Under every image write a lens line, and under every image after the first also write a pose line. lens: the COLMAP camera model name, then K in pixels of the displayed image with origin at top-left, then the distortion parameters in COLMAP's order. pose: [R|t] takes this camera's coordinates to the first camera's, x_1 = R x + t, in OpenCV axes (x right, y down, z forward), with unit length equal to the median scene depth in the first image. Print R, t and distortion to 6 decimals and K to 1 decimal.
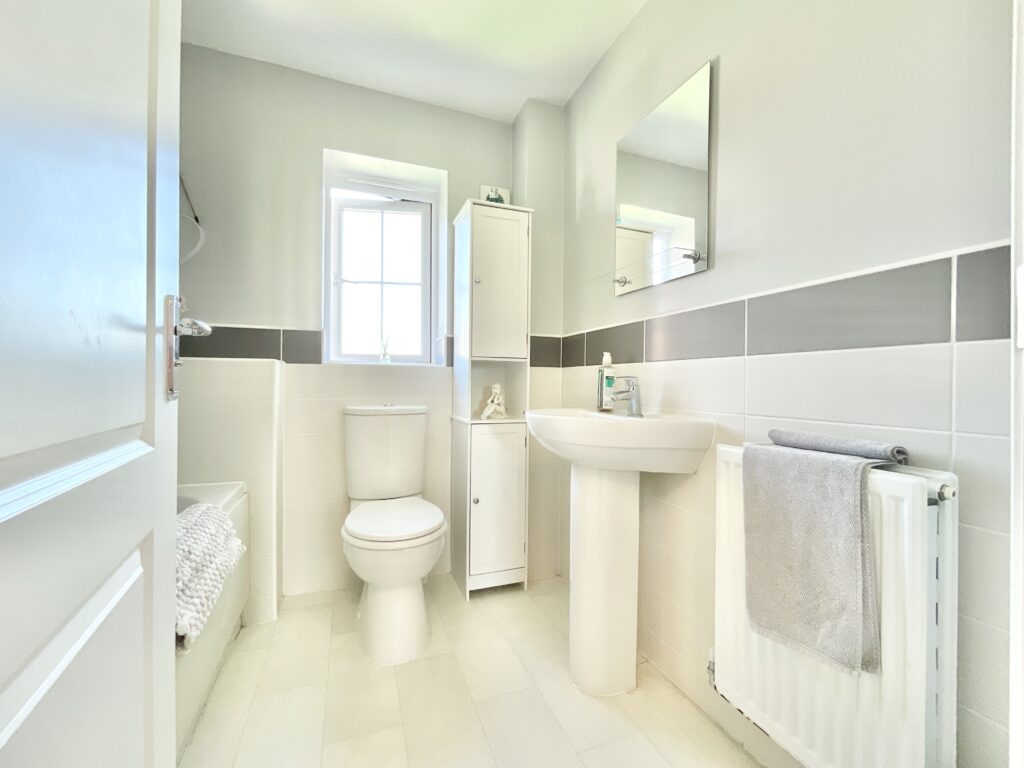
lens RADIAL K [[416.7, 0, 511.9], [0, 416.7, 385.6], [0, 0, 1]] dist [-0.001617, -0.000758]
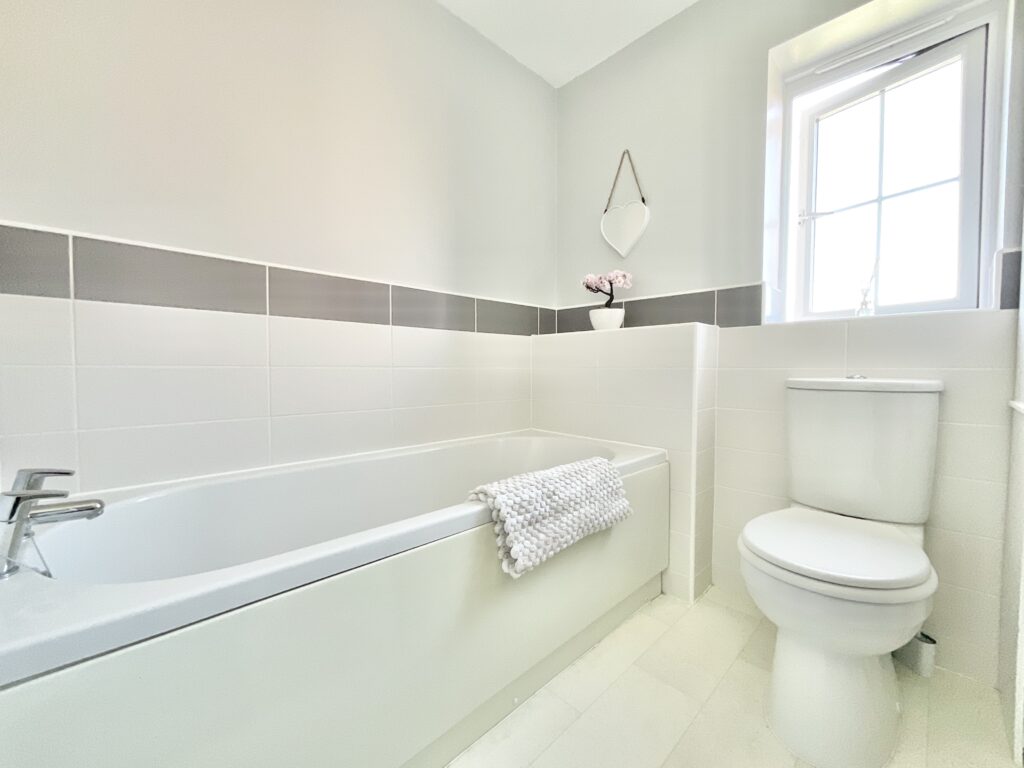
lens RADIAL K [[416.7, 0, 513.0], [0, 416.7, 382.4], [0, 0, 1]] dist [-0.001617, -0.000758]
pose [[0.393415, 0.025532, -0.919006, 0.100765], [-0.001262, 0.999628, 0.027232, 0.038967], [0.919360, -0.009553, 0.393301, 0.239181]]
